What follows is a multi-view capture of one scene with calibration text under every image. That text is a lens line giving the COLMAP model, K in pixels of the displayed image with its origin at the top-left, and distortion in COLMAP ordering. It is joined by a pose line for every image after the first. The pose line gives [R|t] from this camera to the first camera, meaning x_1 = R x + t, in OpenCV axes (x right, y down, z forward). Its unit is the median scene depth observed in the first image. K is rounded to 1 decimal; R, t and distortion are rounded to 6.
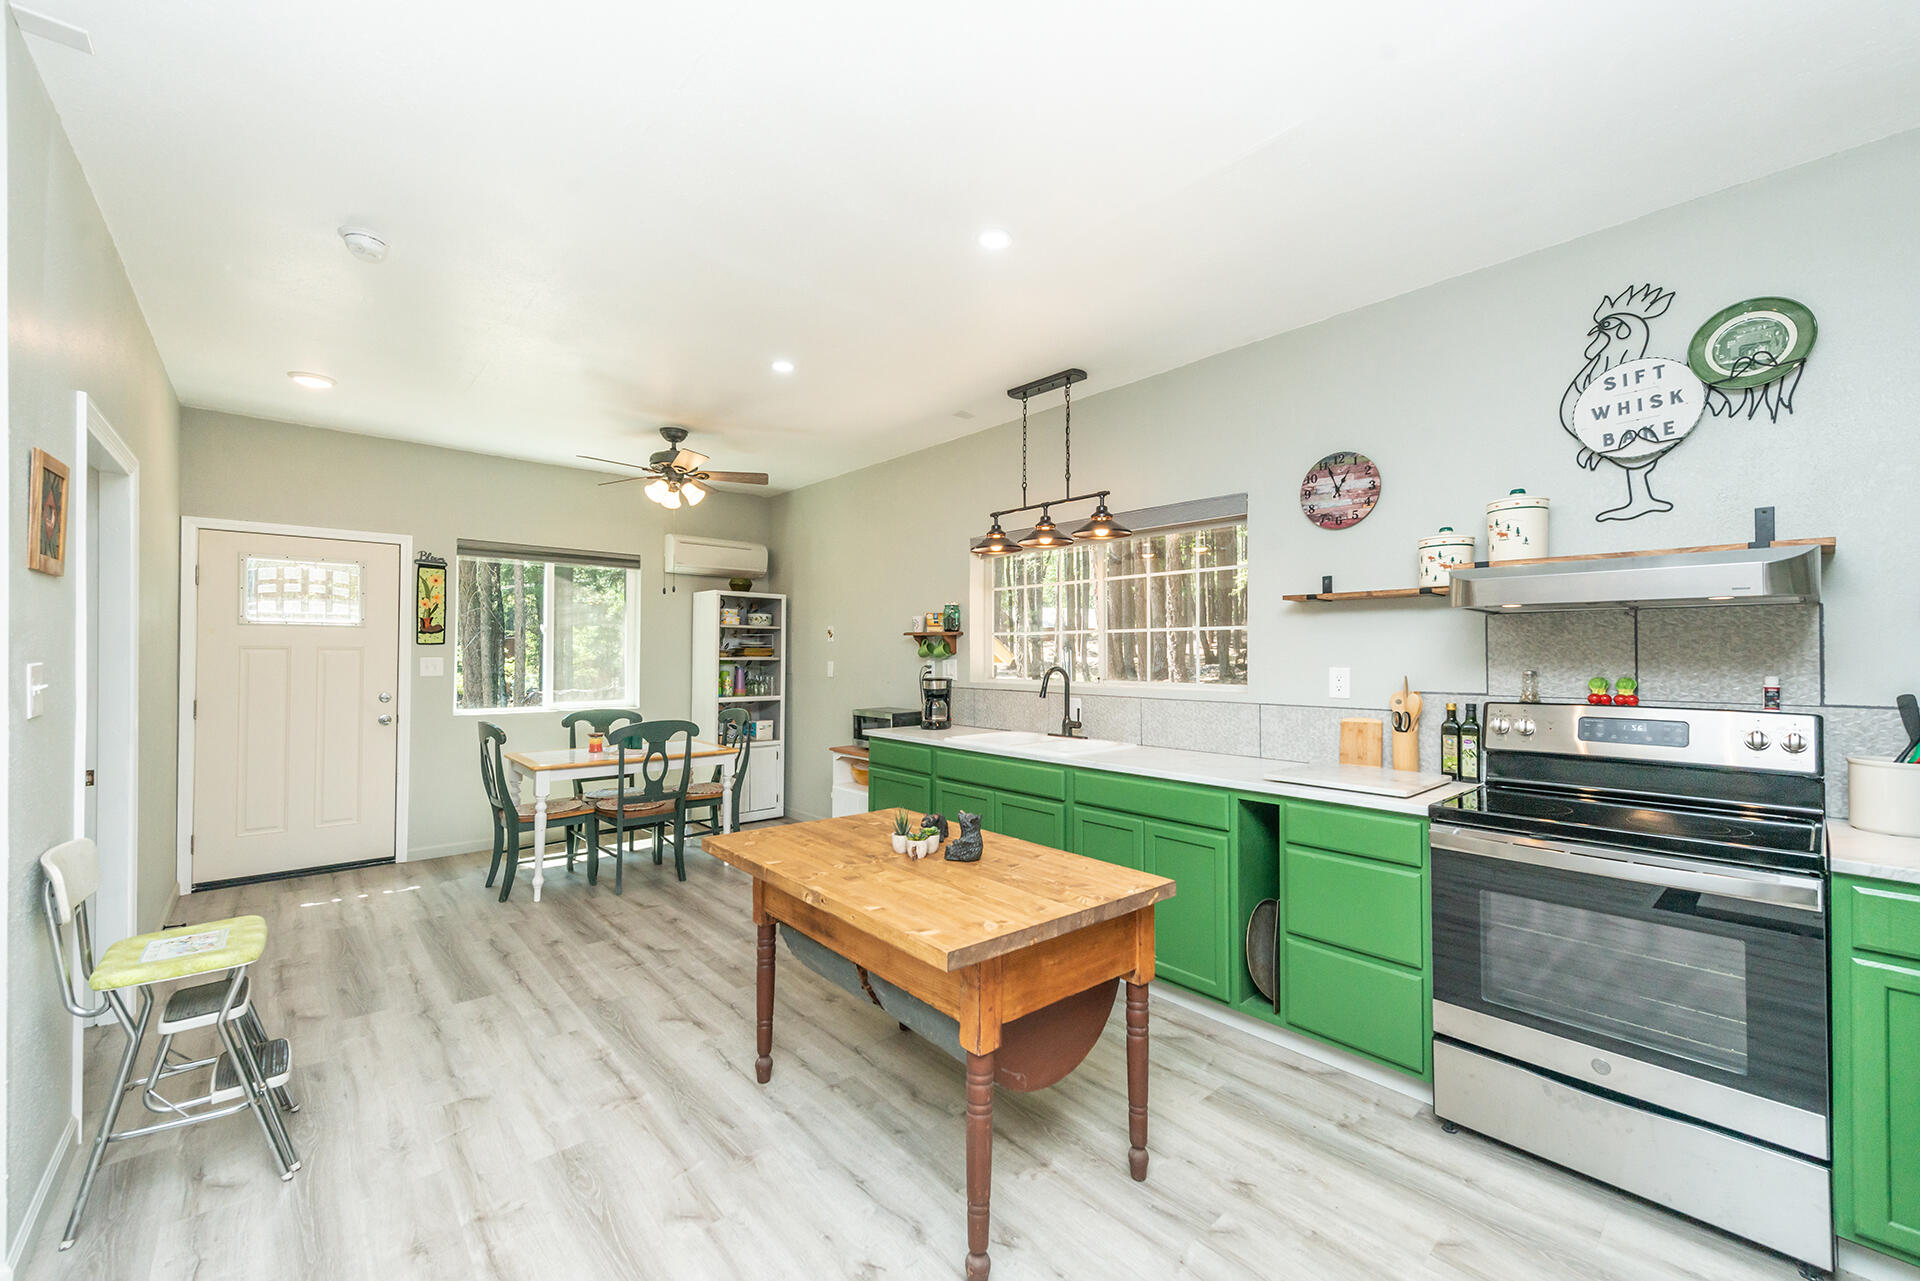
lens RADIAL K [[755.9, 0, 955.4], [0, 755.9, 645.7], [0, 0, 1]] dist [0.017200, -0.005346]
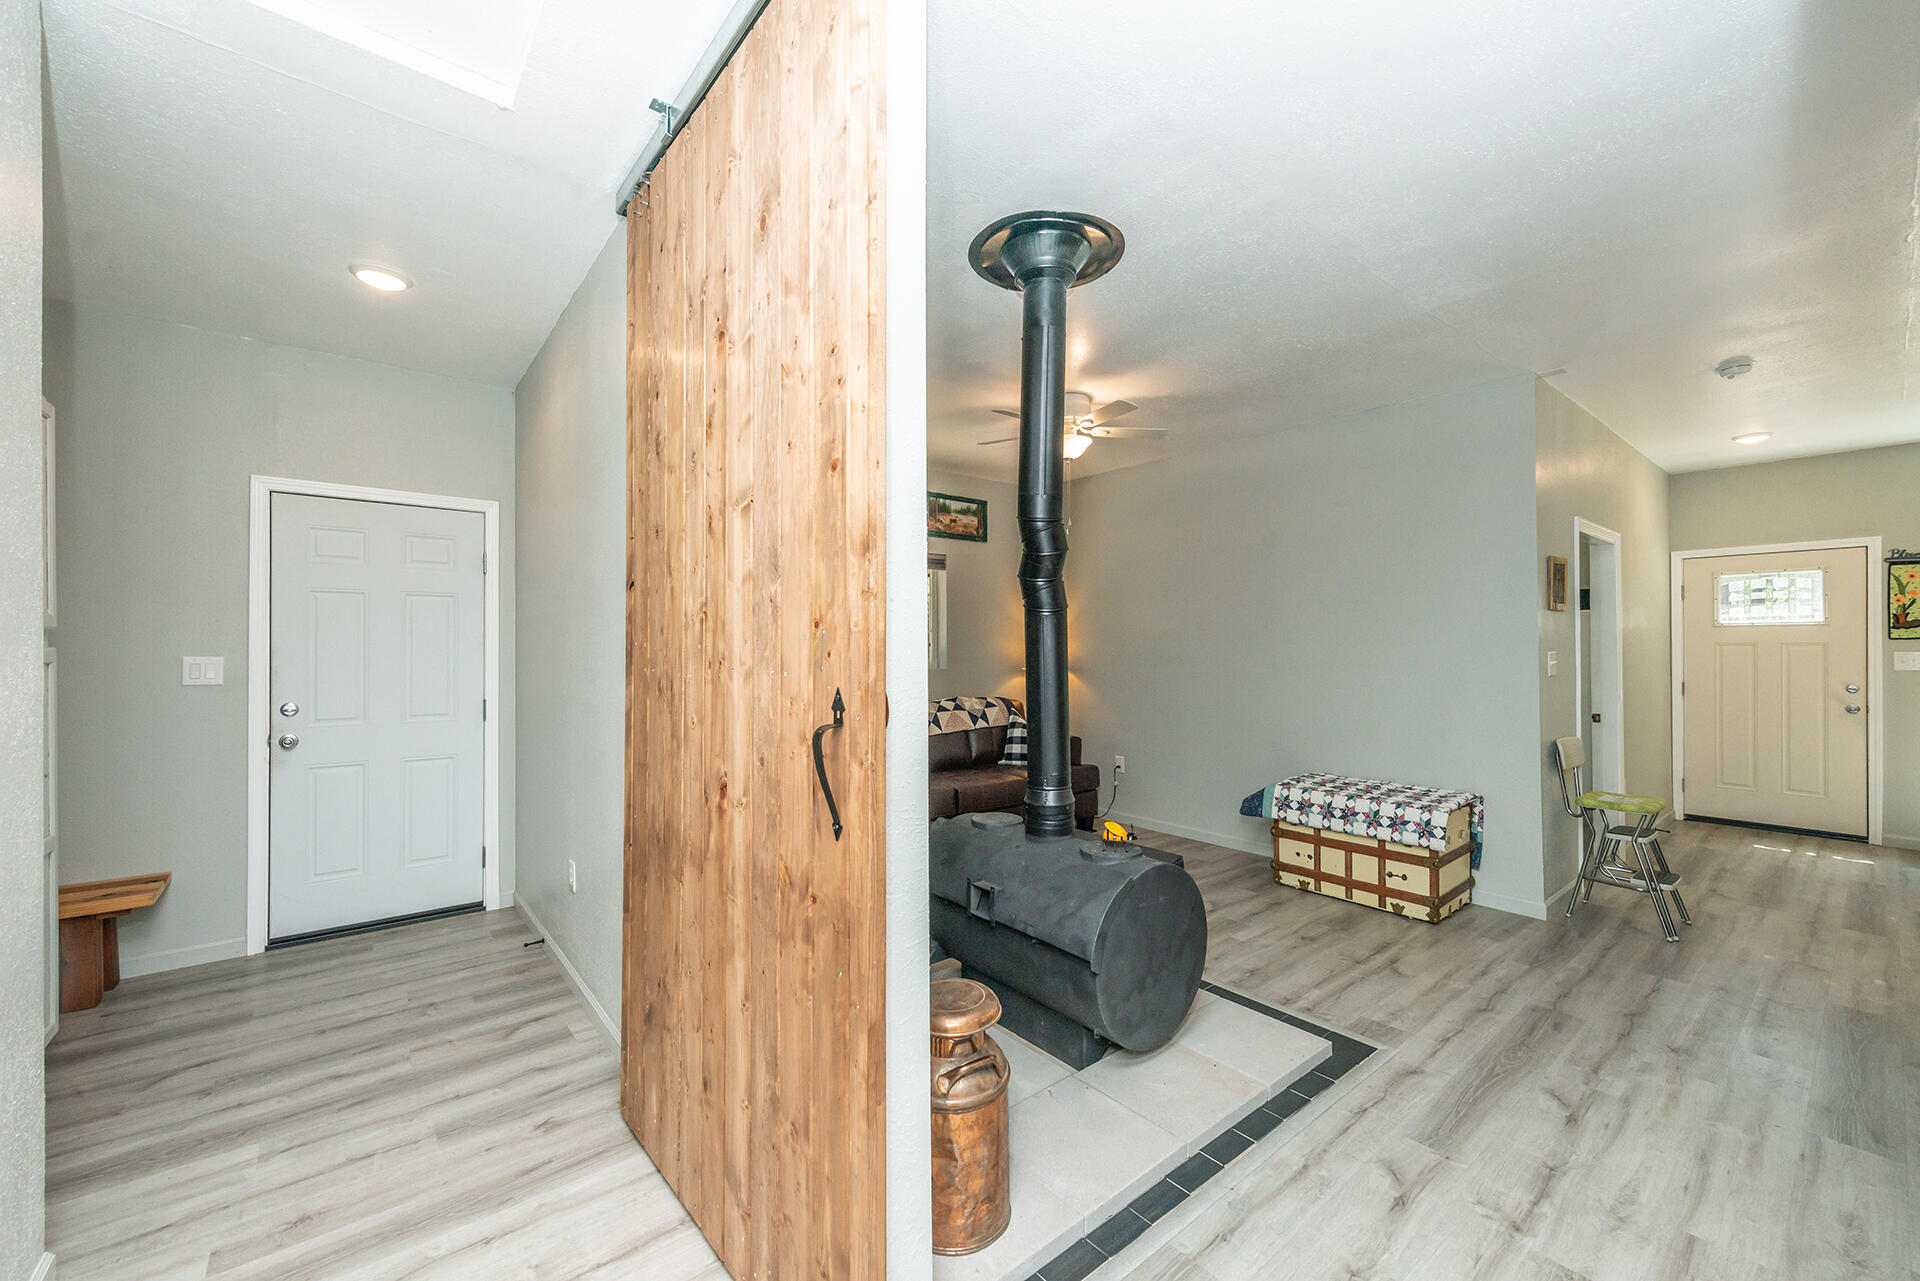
lens RADIAL K [[755.9, 0, 955.4], [0, 755.9, 645.7], [0, 0, 1]] dist [0.017200, -0.005346]
pose [[-0.035461, -0.004846, -0.999359, 0.390328], [0.013502, 0.999895, -0.005328, -0.004811], [0.999280, -0.013682, -0.035392, -0.242017]]
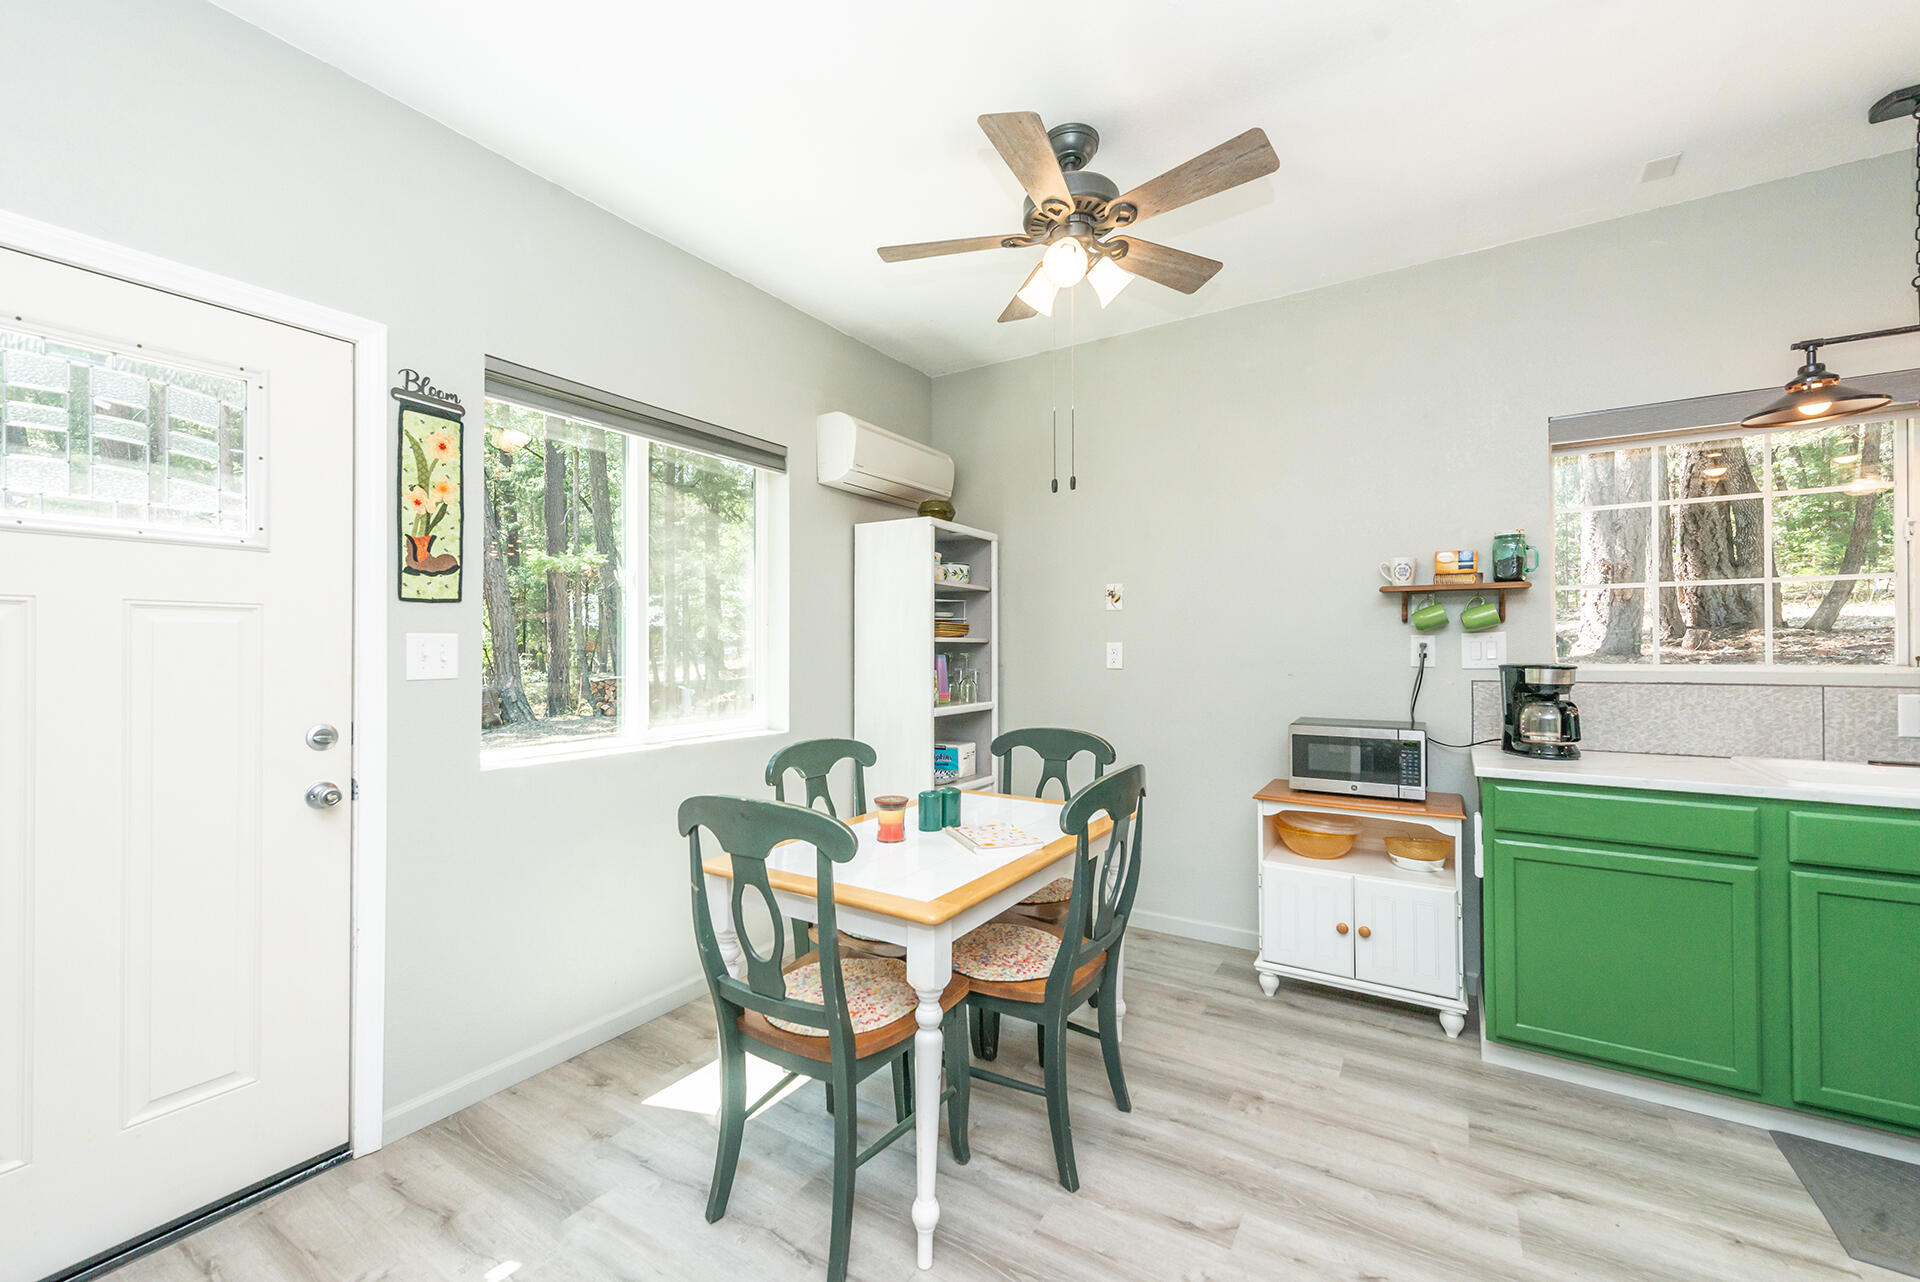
lens RADIAL K [[771.1, 0, 960.6], [0, 771.1, 644.2], [0, 0, 1]] dist [0.002103, 0.000189]
pose [[0.961648, -0.008378, 0.274158, -0.542049], [0.006575, 0.999950, 0.007496, 0.020303], [-0.274207, -0.005406, 0.961655, 0.535342]]
